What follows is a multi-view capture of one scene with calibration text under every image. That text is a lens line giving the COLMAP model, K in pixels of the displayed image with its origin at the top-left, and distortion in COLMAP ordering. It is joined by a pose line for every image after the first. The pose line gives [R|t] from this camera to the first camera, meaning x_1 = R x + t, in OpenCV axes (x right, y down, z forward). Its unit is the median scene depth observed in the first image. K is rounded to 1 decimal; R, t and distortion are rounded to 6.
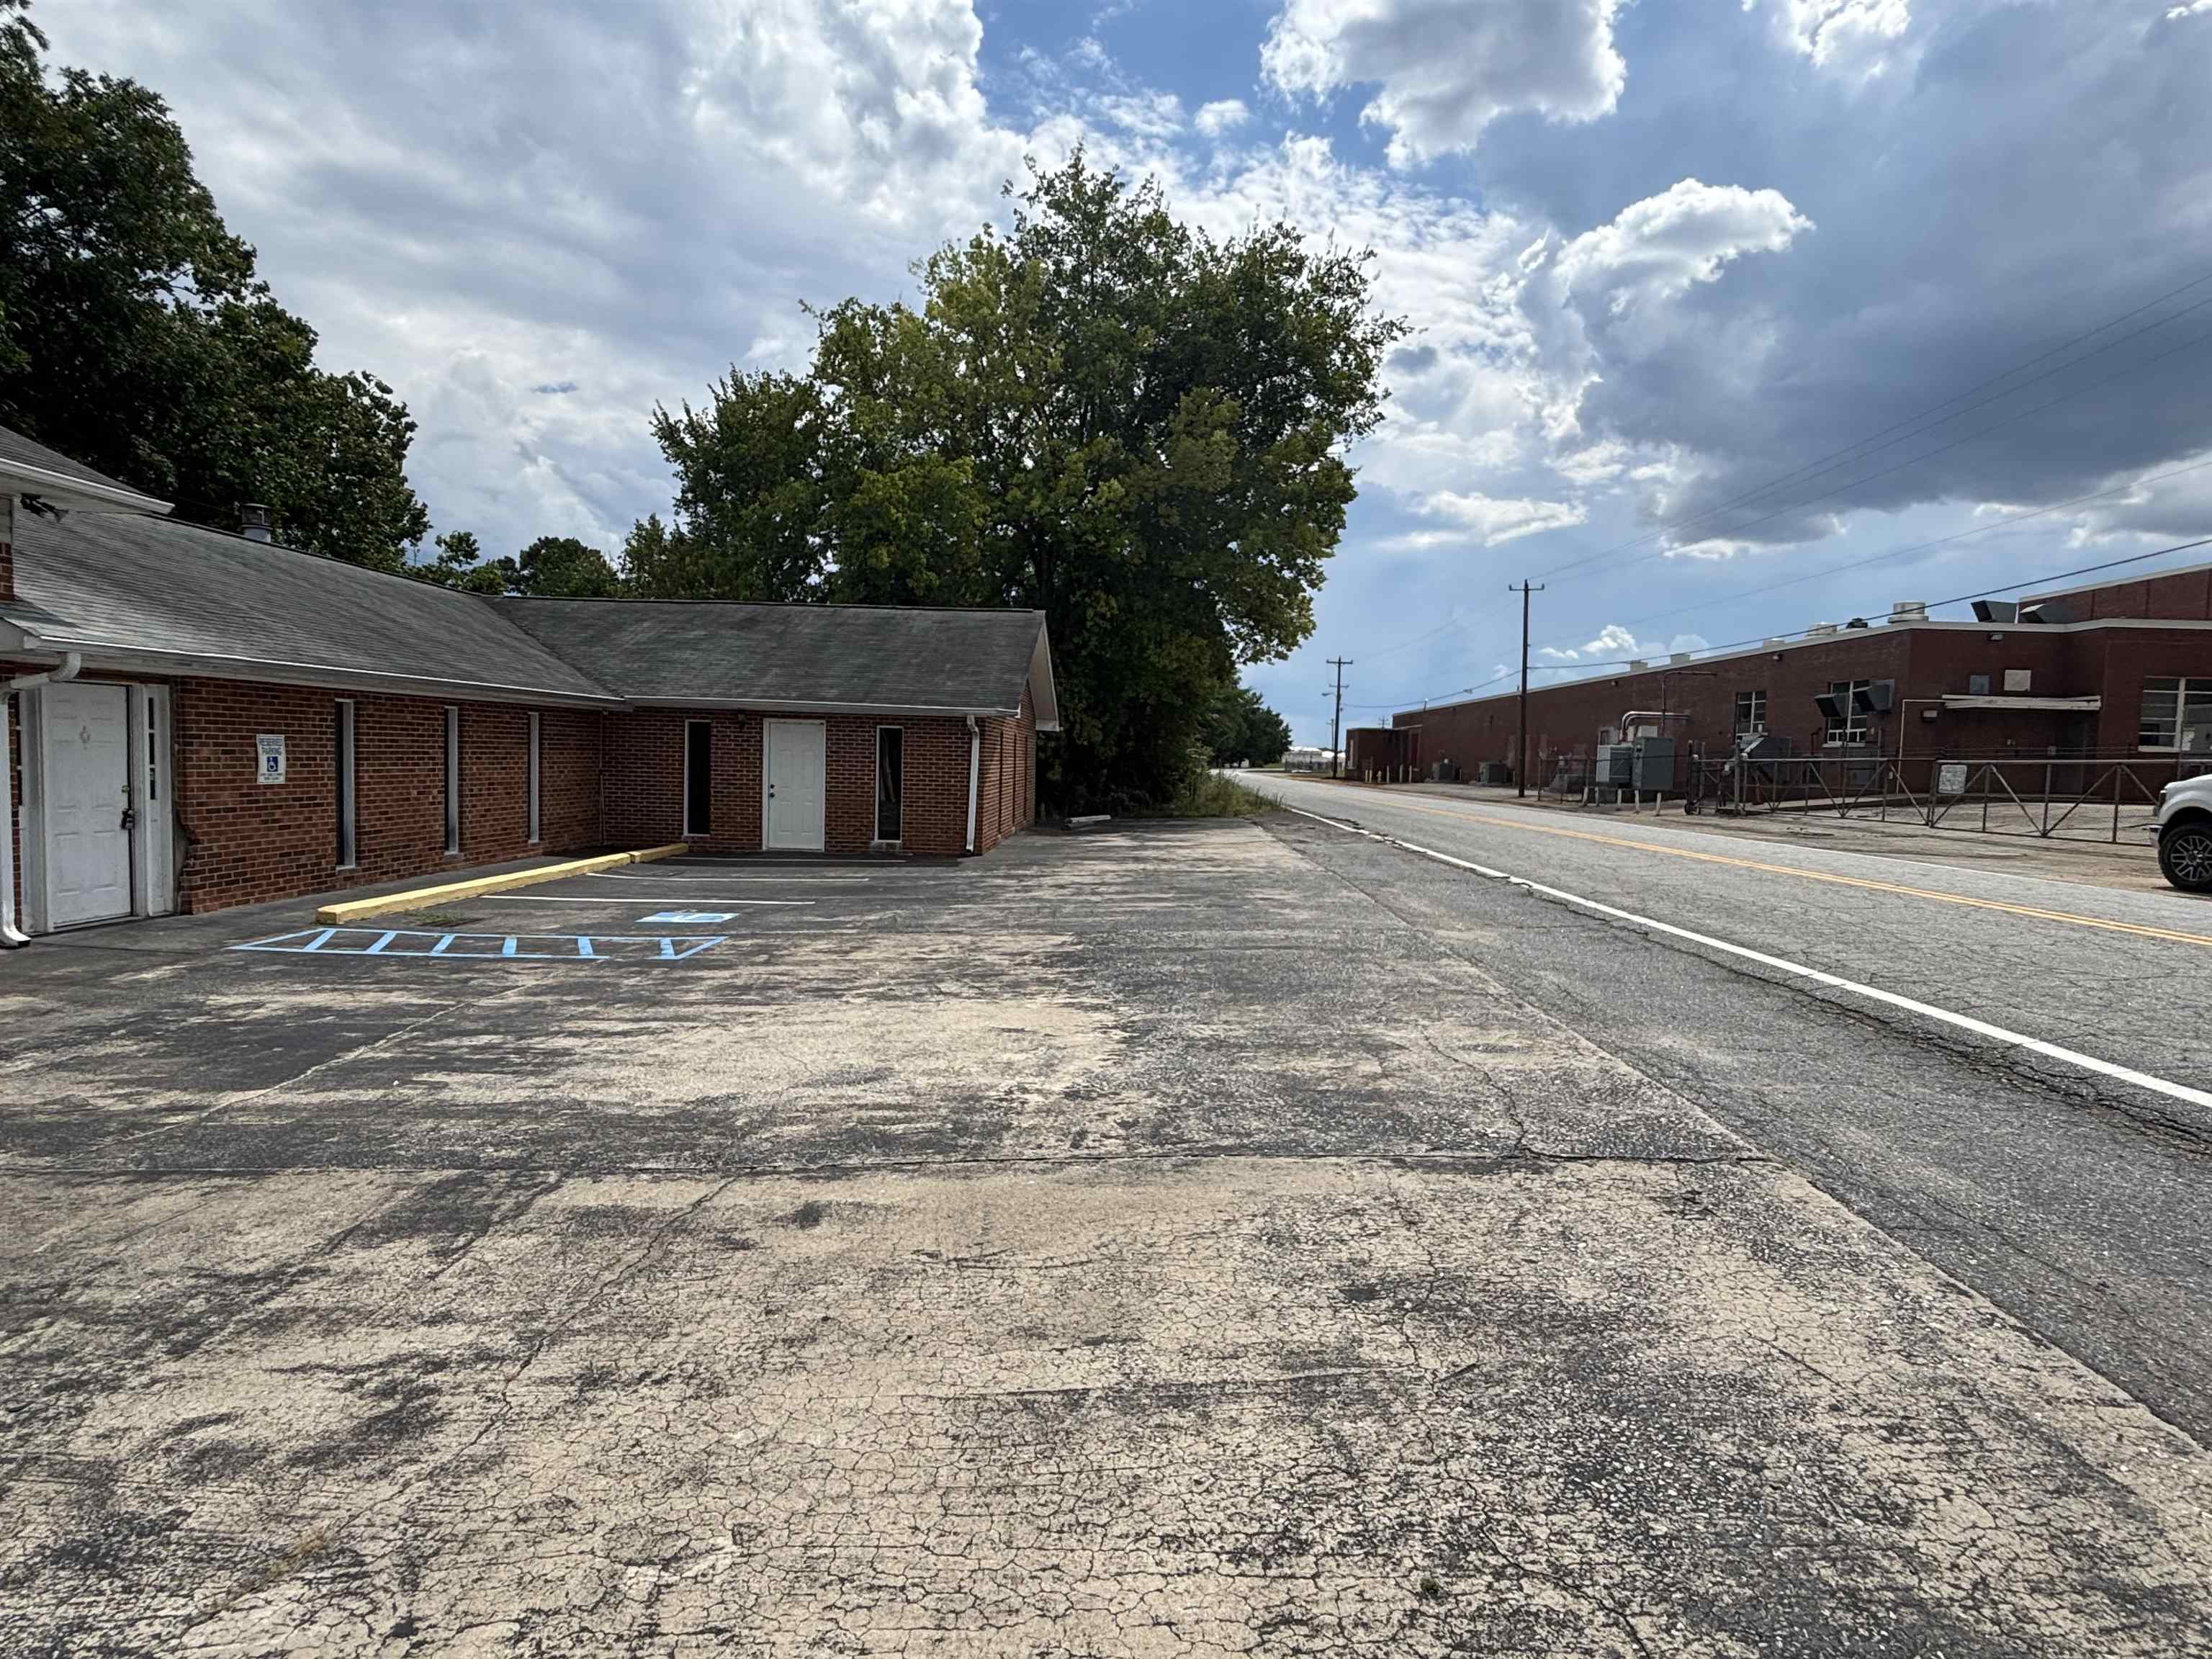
lens RADIAL K [[1205.2, 0, 1097.6], [0, 1205.2, 821.6], [0, 0, 1]] dist [-0.001209, 0.003185]
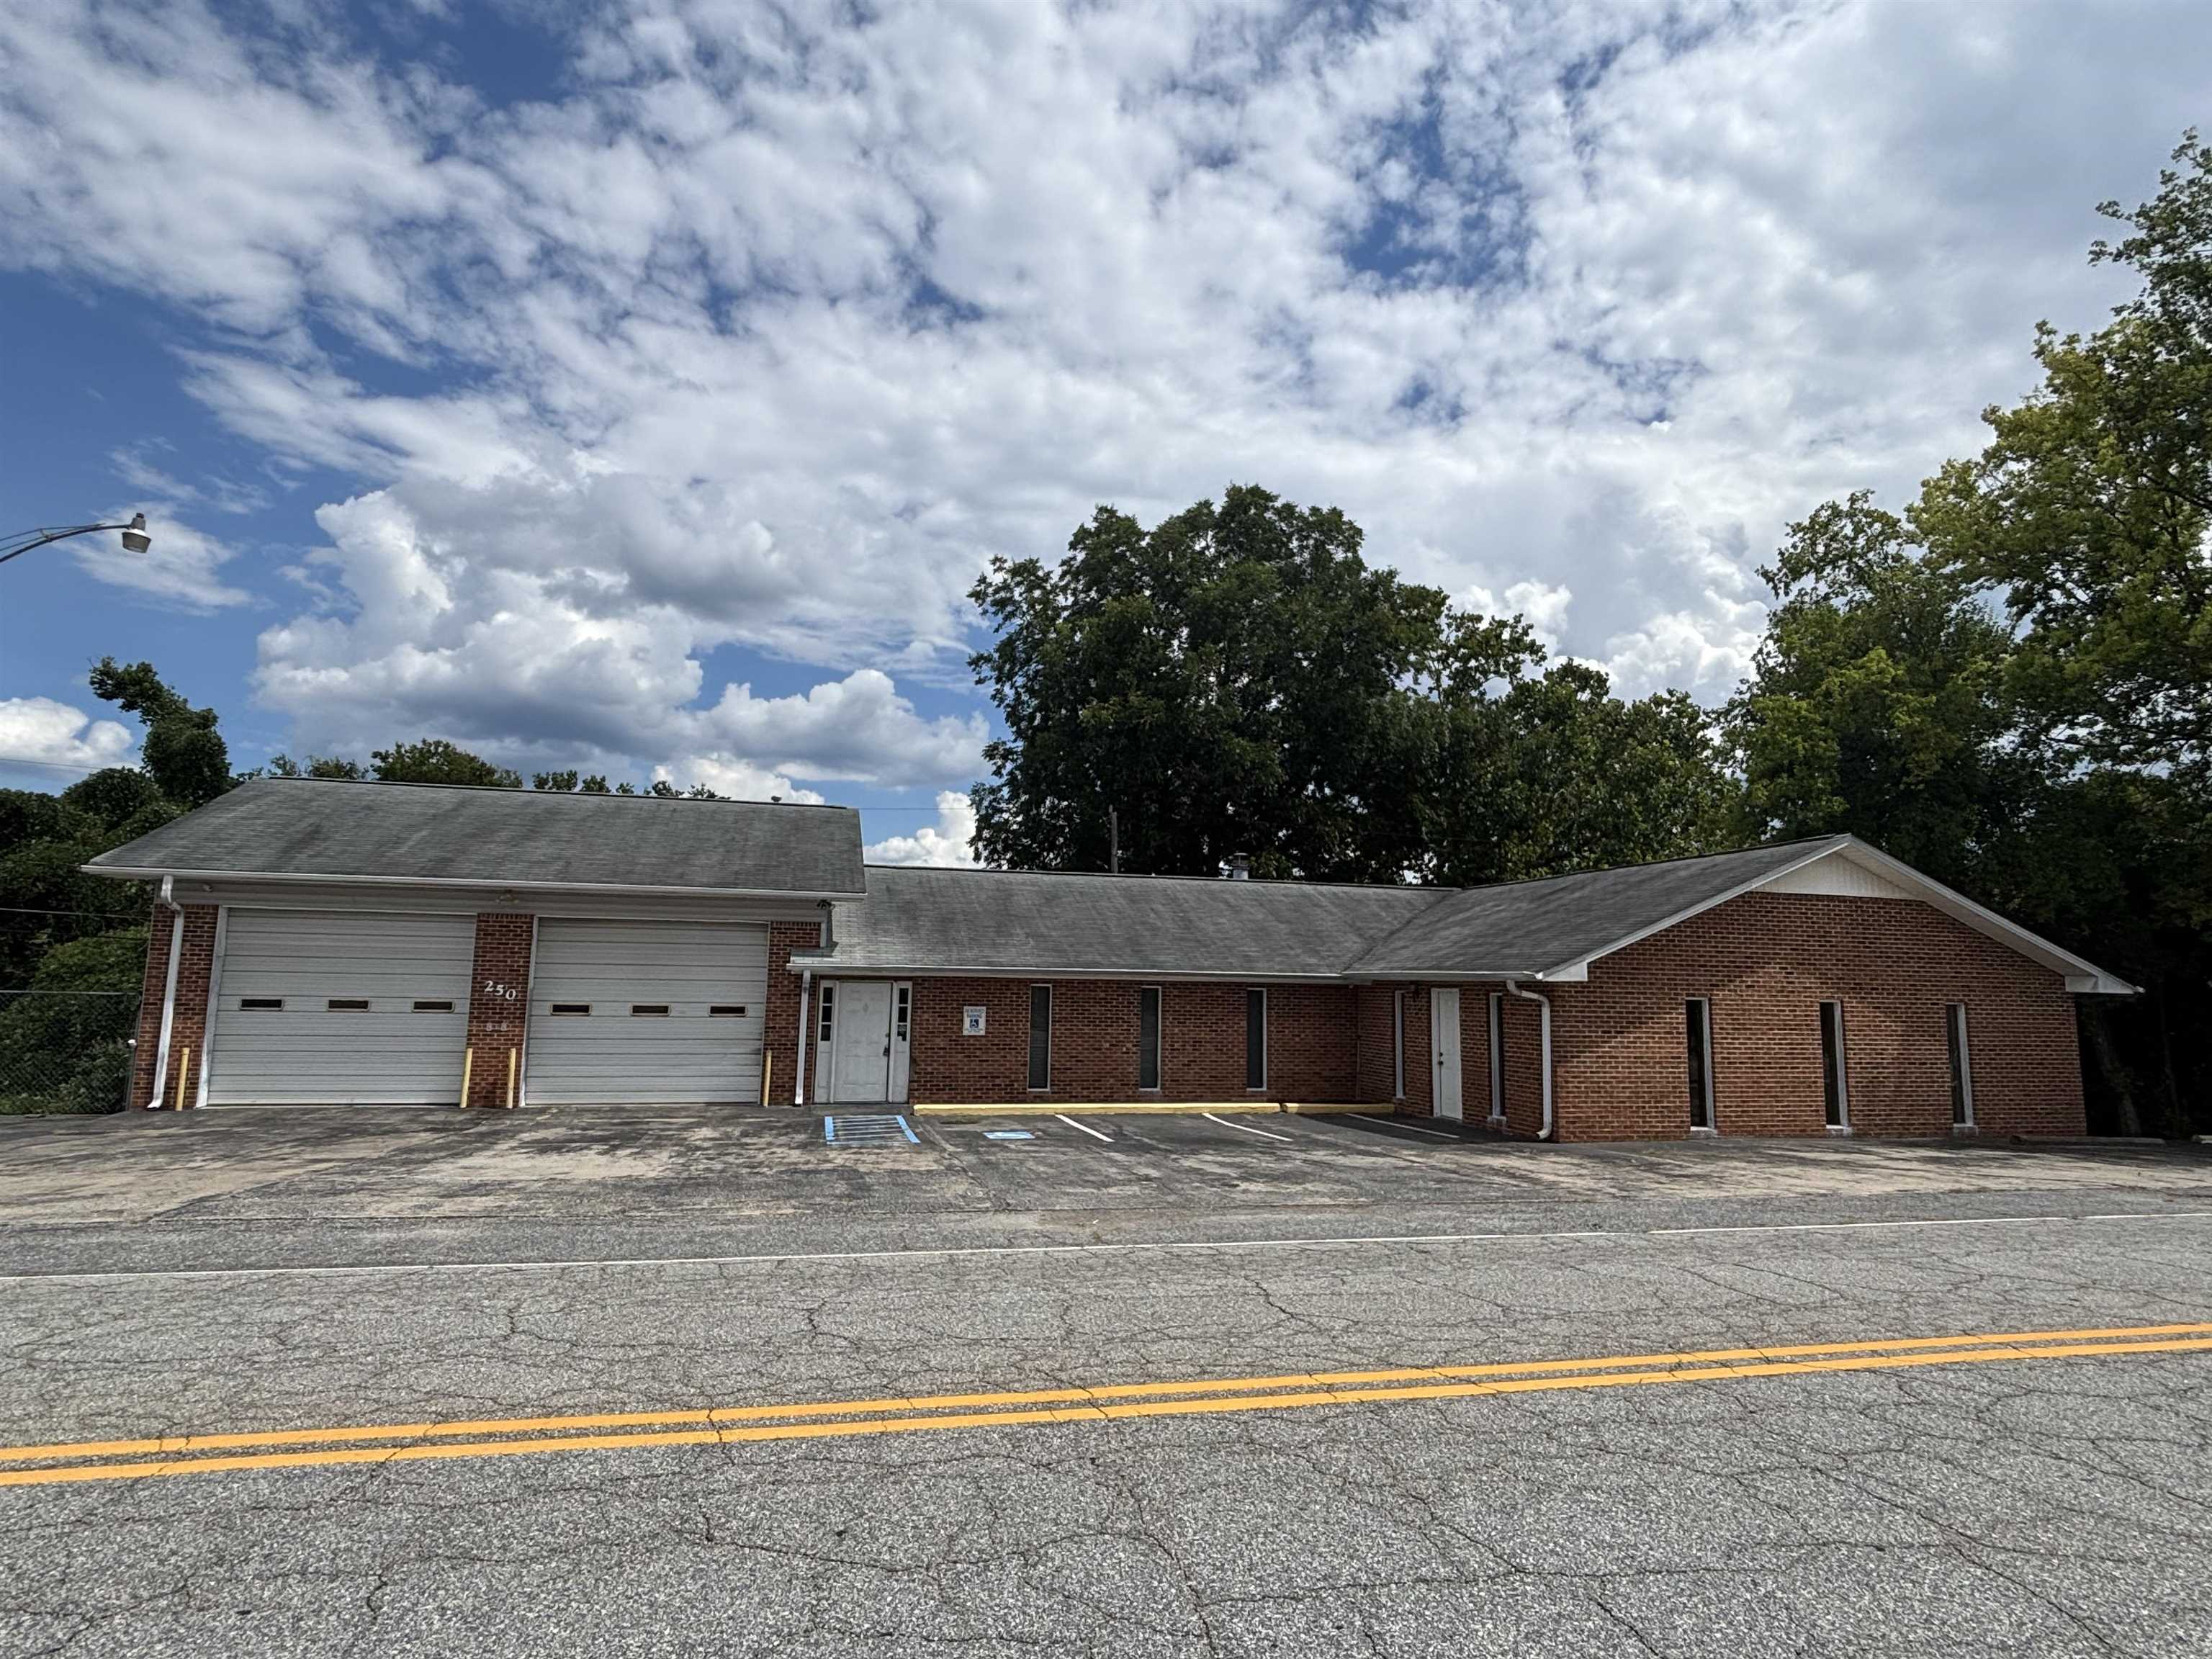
lens RADIAL K [[1205.2, 0, 1093.5], [0, 1205.2, 816.9], [0, 0, 1]] dist [-0.001209, 0.003185]
pose [[0.273972, -0.154325, -0.949275, 0.743293], [-0.062575, 0.982090, -0.177720, -0.029288], [0.959700, 0.108091, 0.259408, 0.463602]]
